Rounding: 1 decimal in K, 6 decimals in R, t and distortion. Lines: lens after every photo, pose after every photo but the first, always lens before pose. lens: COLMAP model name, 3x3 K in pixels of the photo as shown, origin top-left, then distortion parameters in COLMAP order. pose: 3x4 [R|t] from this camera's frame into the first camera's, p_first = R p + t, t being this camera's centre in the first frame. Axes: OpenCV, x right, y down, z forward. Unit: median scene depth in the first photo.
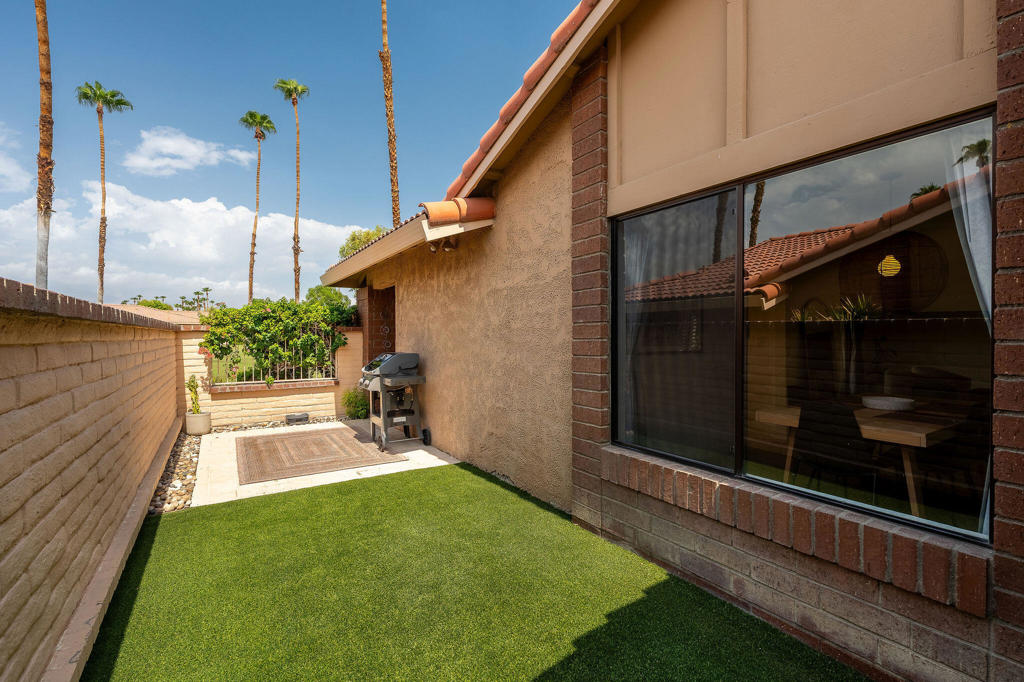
lens RADIAL K [[458.2, 0, 514.7], [0, 458.2, 340.4], [0, 0, 1]] dist [-0.003024, 0.001782]
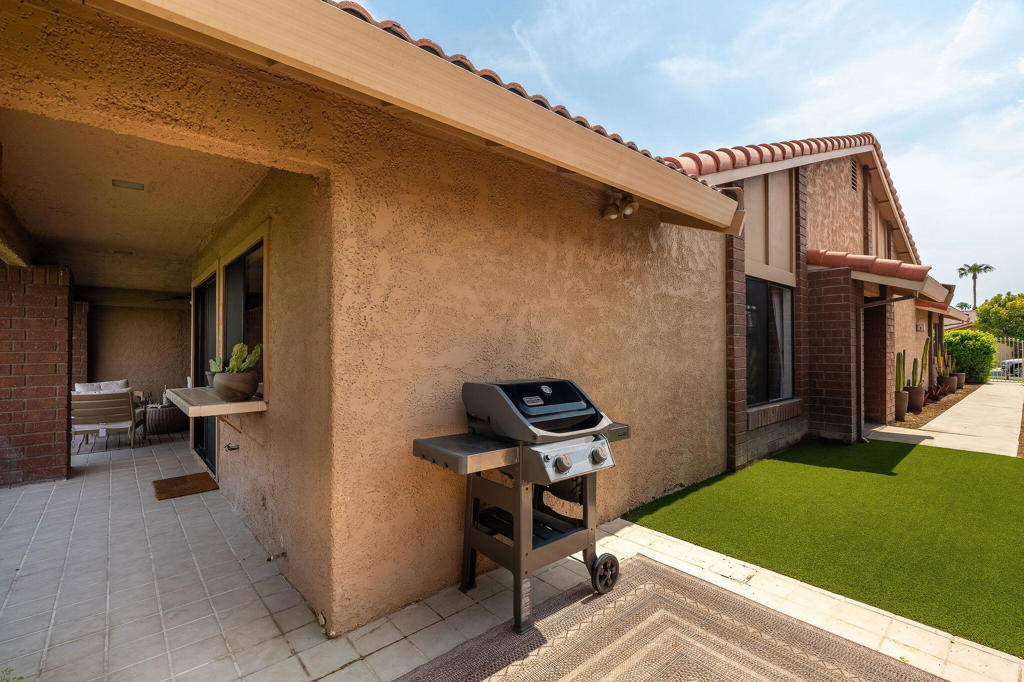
lens RADIAL K [[458.2, 0, 511.2], [0, 458.2, 342.5], [0, 0, 1]] dist [-0.003024, 0.001782]
pose [[-0.144782, 0.017204, 0.989314, -0.670041], [0.016683, 0.999749, -0.014944, -0.002941], [-0.989323, 0.014341, -0.145033, 1.051463]]
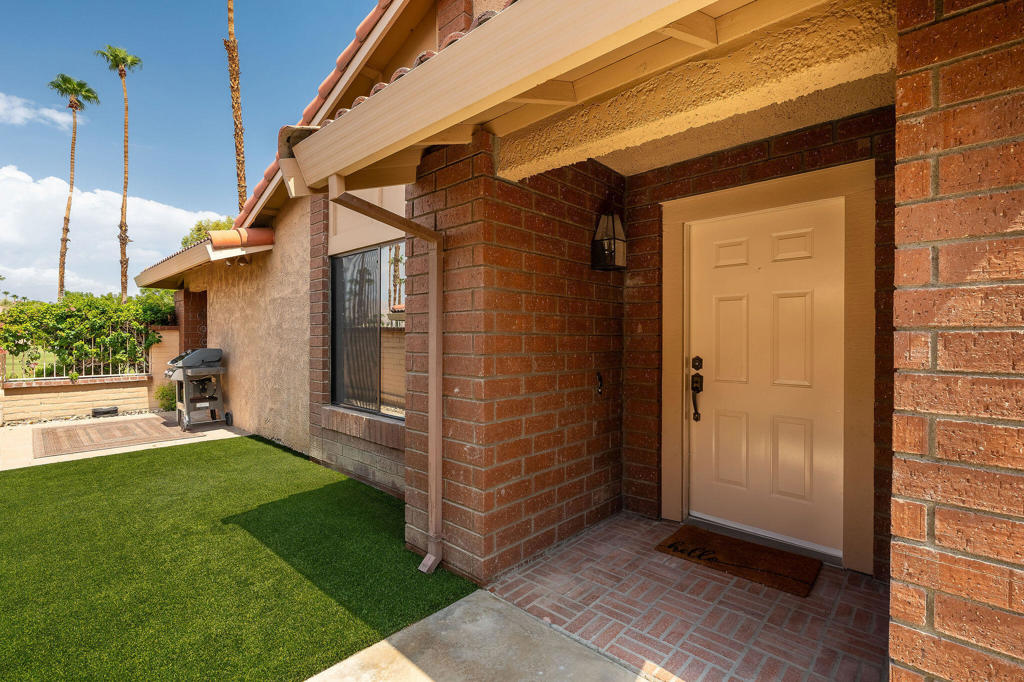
lens RADIAL K [[458.2, 0, 508.5], [0, 458.2, 339.2], [0, 0, 1]] dist [-0.003024, 0.001782]
pose [[0.969303, 0.004666, 0.245824, 0.208799], [-0.003096, 0.999972, -0.006772, 0.008897], [-0.245849, 0.005803, 0.969291, -0.317472]]
